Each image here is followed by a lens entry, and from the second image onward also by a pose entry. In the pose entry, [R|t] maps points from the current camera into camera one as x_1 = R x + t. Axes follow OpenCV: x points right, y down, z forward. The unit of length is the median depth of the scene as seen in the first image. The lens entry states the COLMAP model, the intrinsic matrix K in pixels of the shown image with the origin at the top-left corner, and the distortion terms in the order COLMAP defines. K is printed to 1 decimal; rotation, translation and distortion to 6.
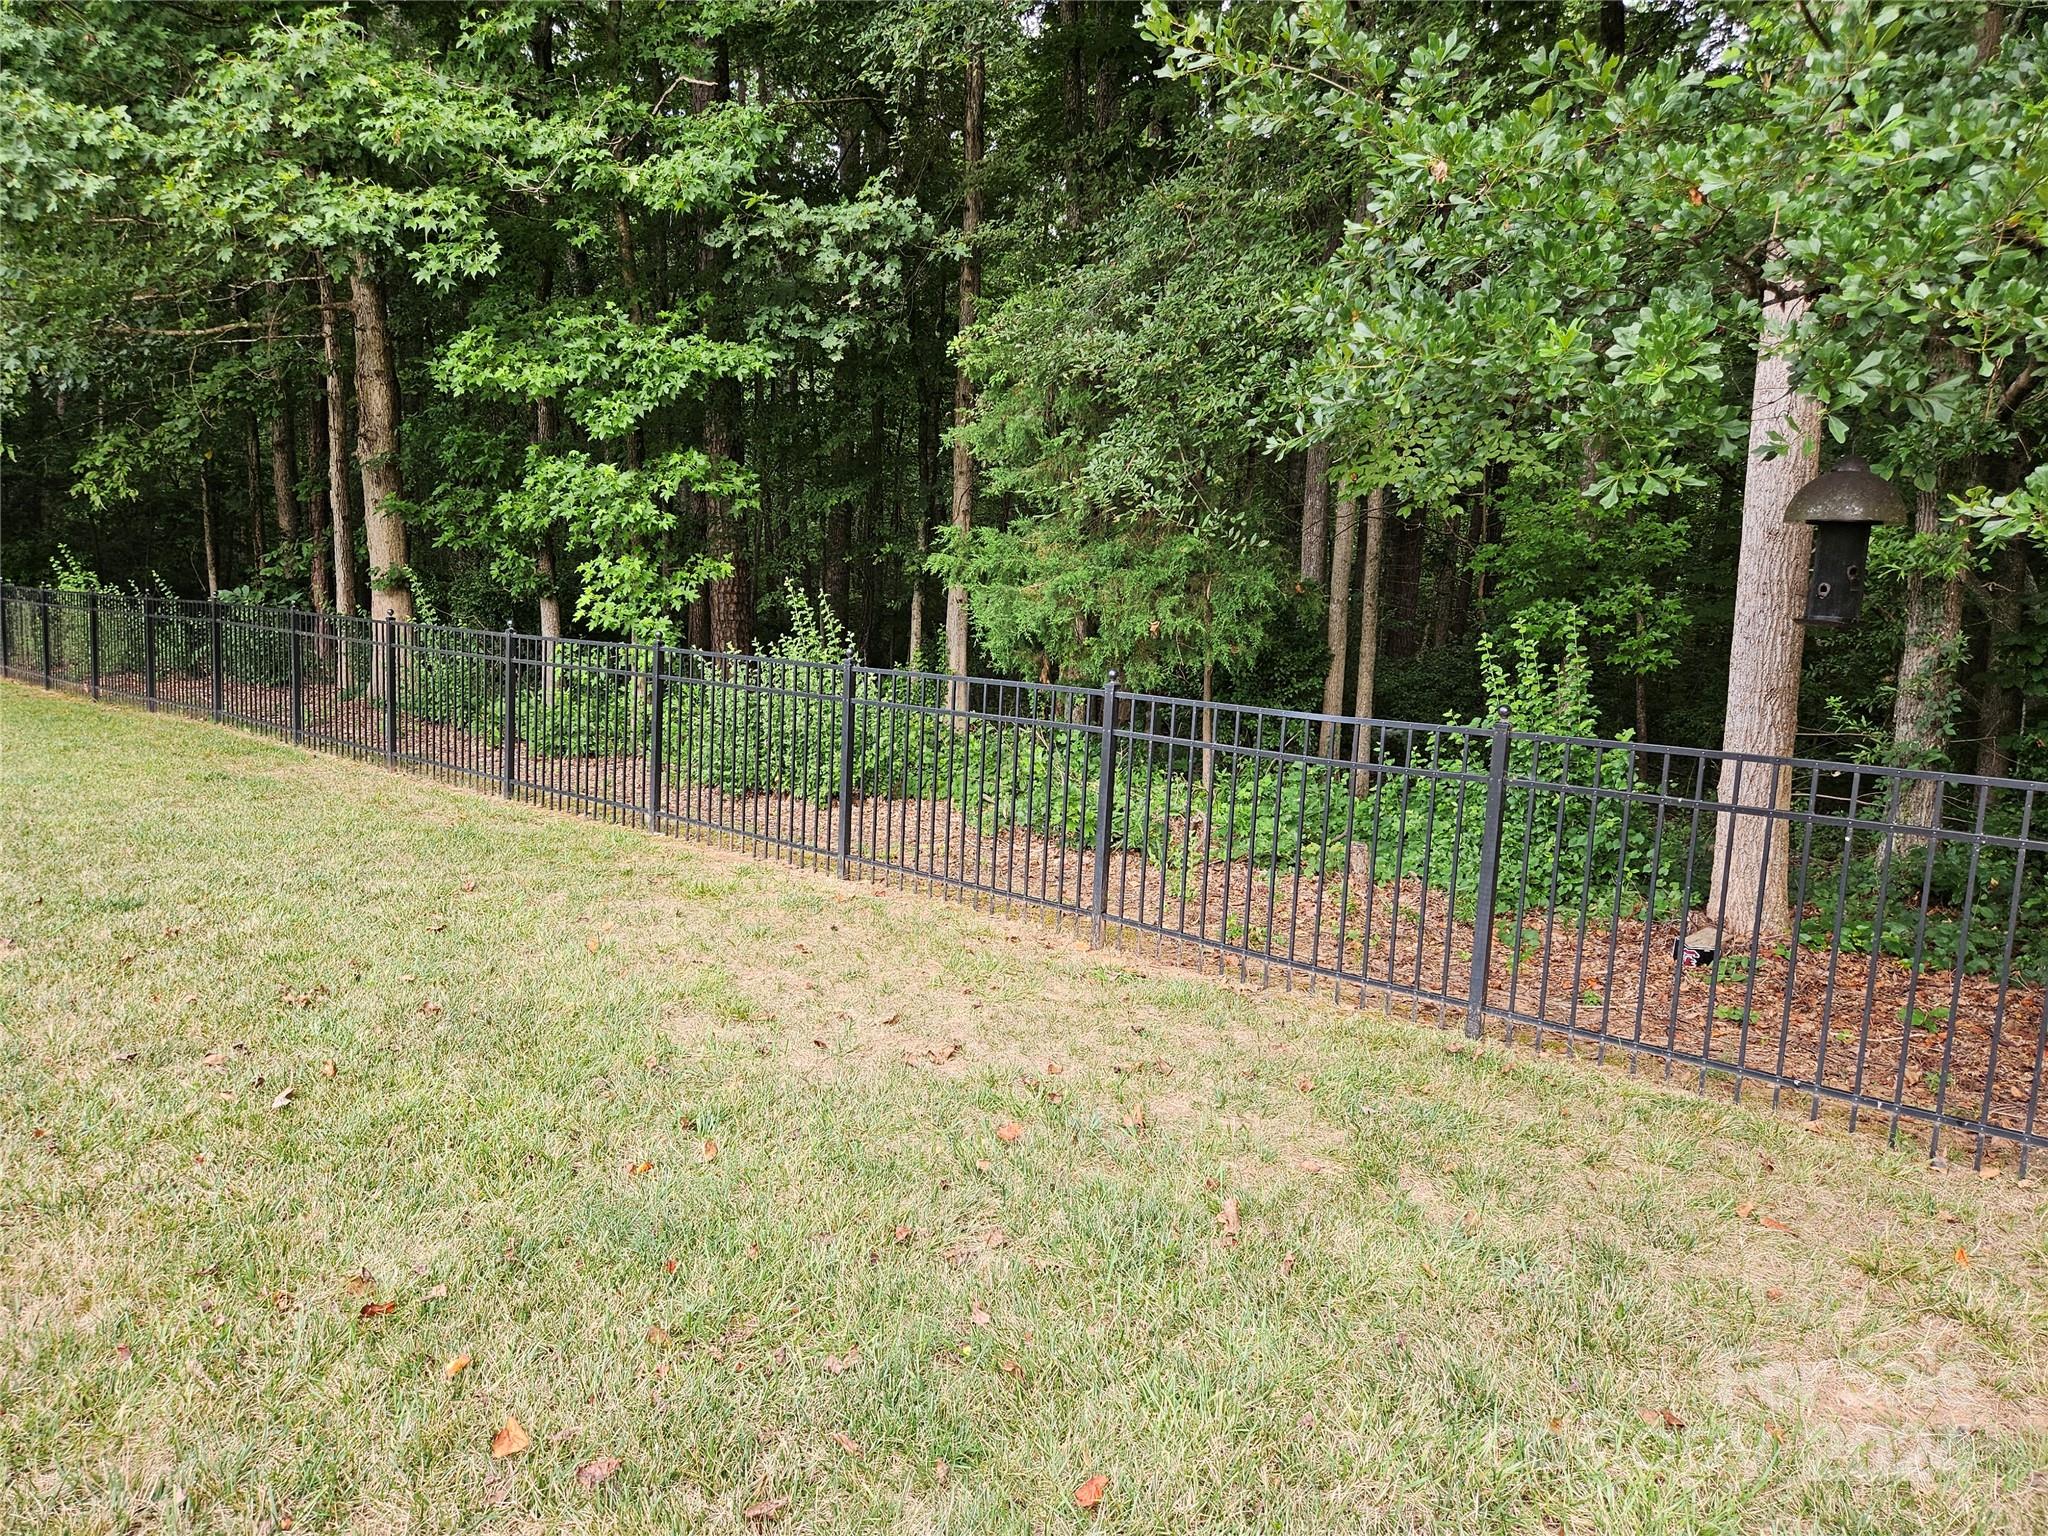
lens RADIAL K [[1366.0, 0, 1020.7], [0, 1366.0, 752.0], [0, 0, 1]] dist [0.085262, -0.069174]
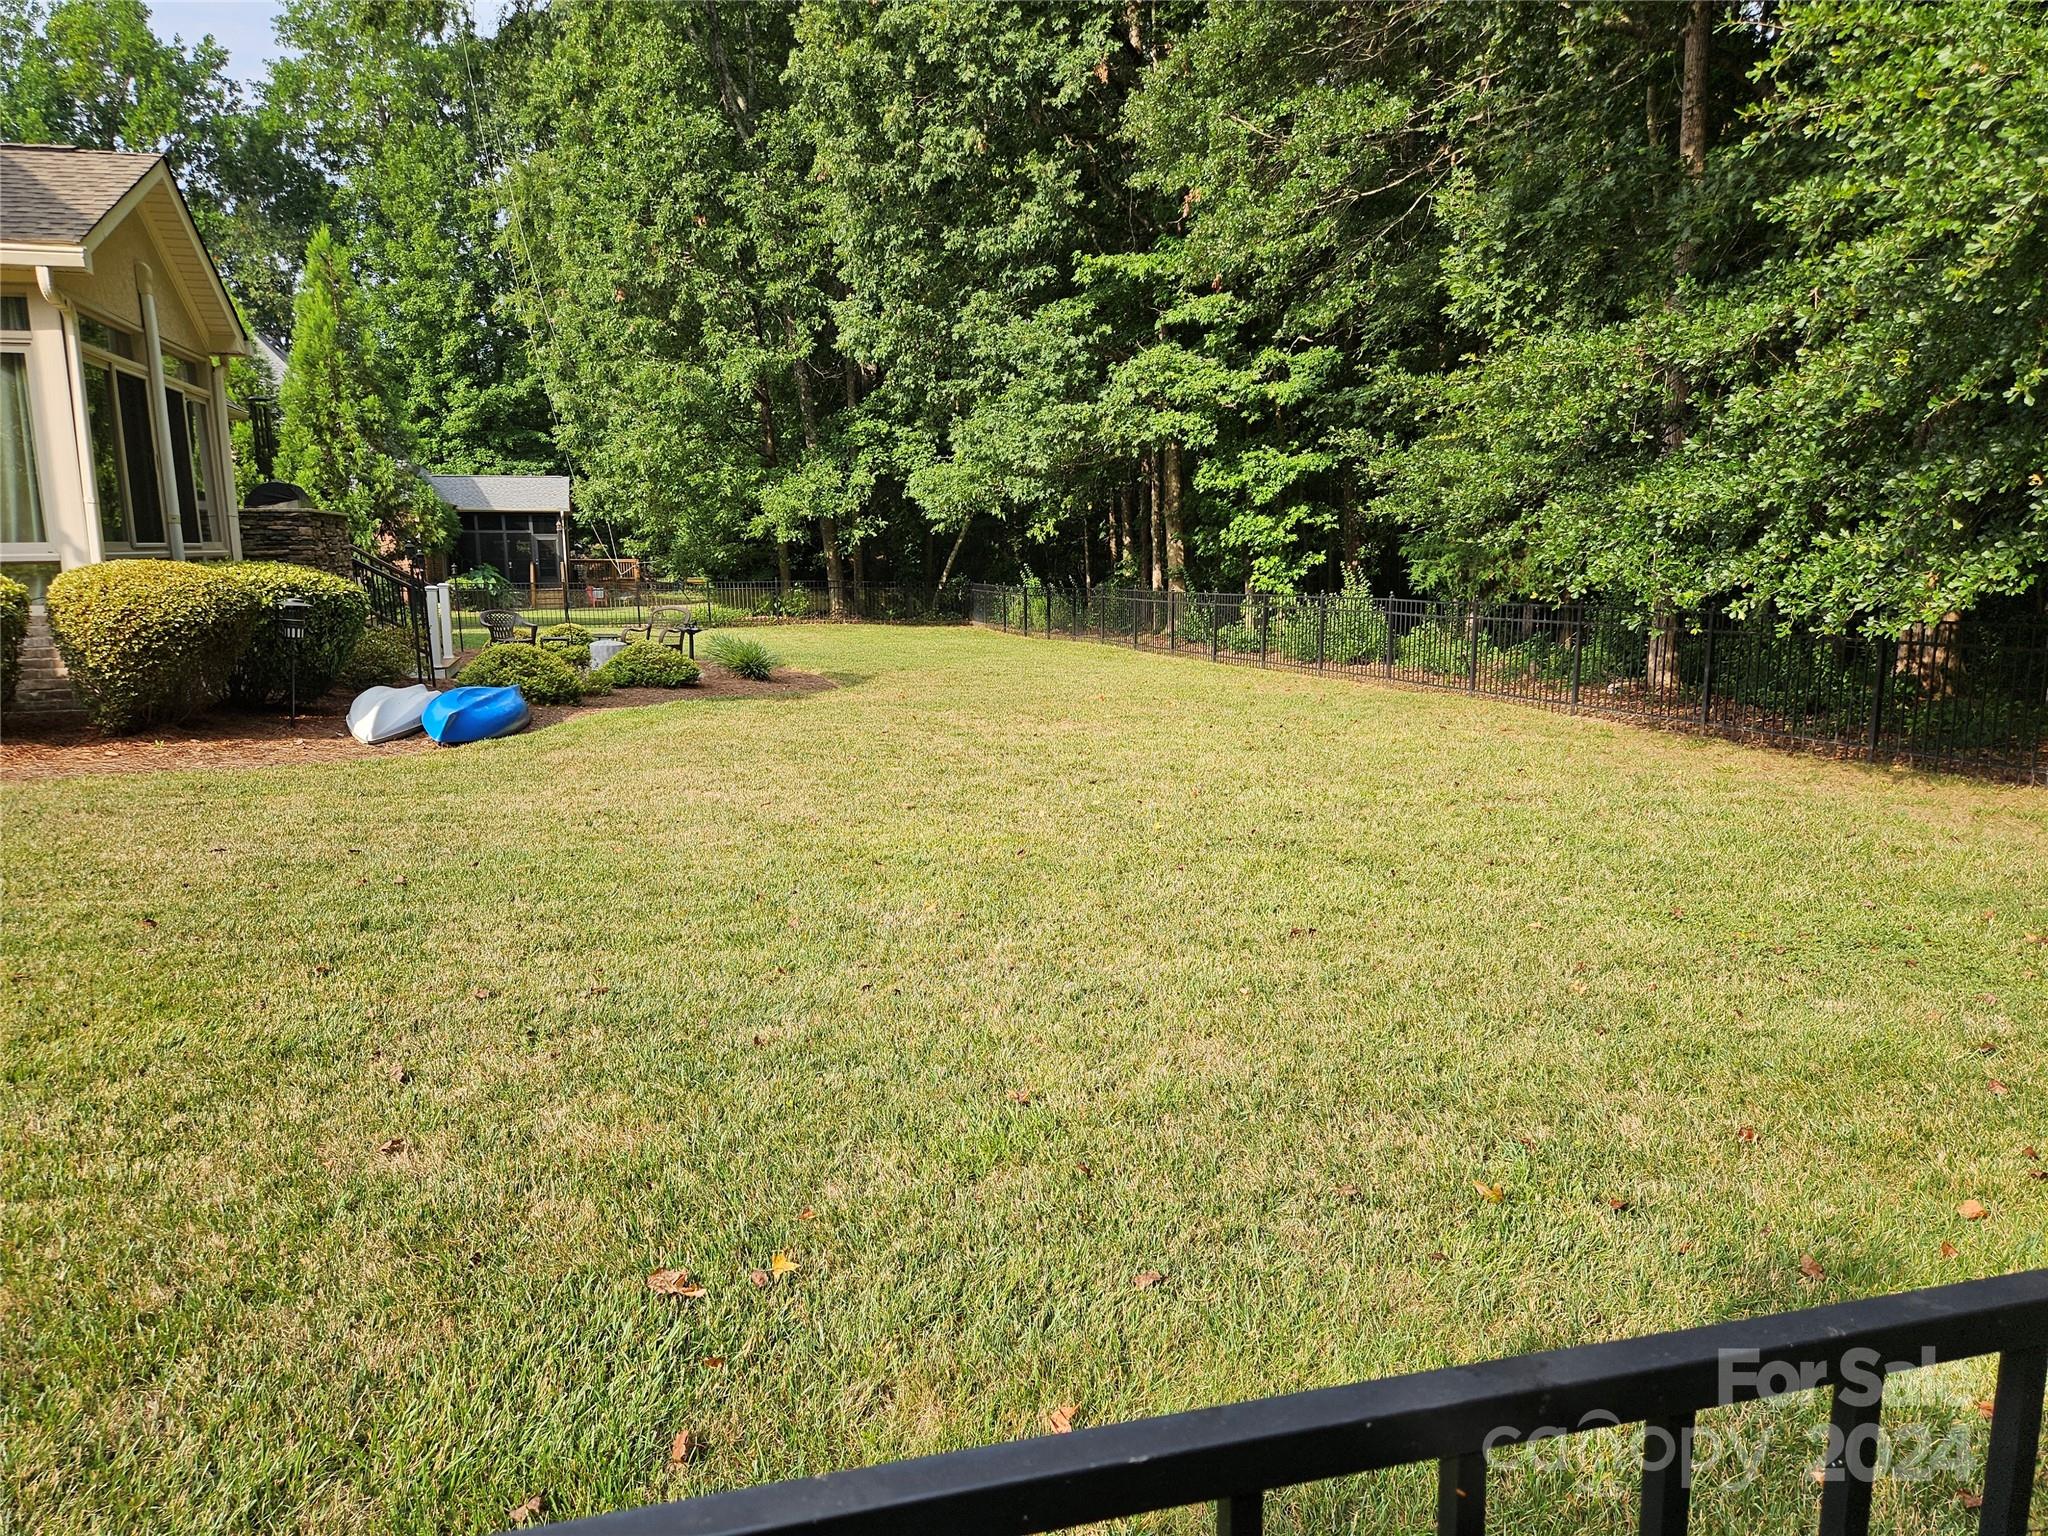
lens RADIAL K [[1366.0, 0, 1007.9], [0, 1366.0, 784.8], [0, 0, 1]] dist [0.085262, -0.069174]
pose [[0.845534, 0.034369, -0.532815, 0.556219], [-0.014950, 0.999059, 0.040720, 0.142405], [0.533713, -0.026465, 0.845252, -1.115822]]
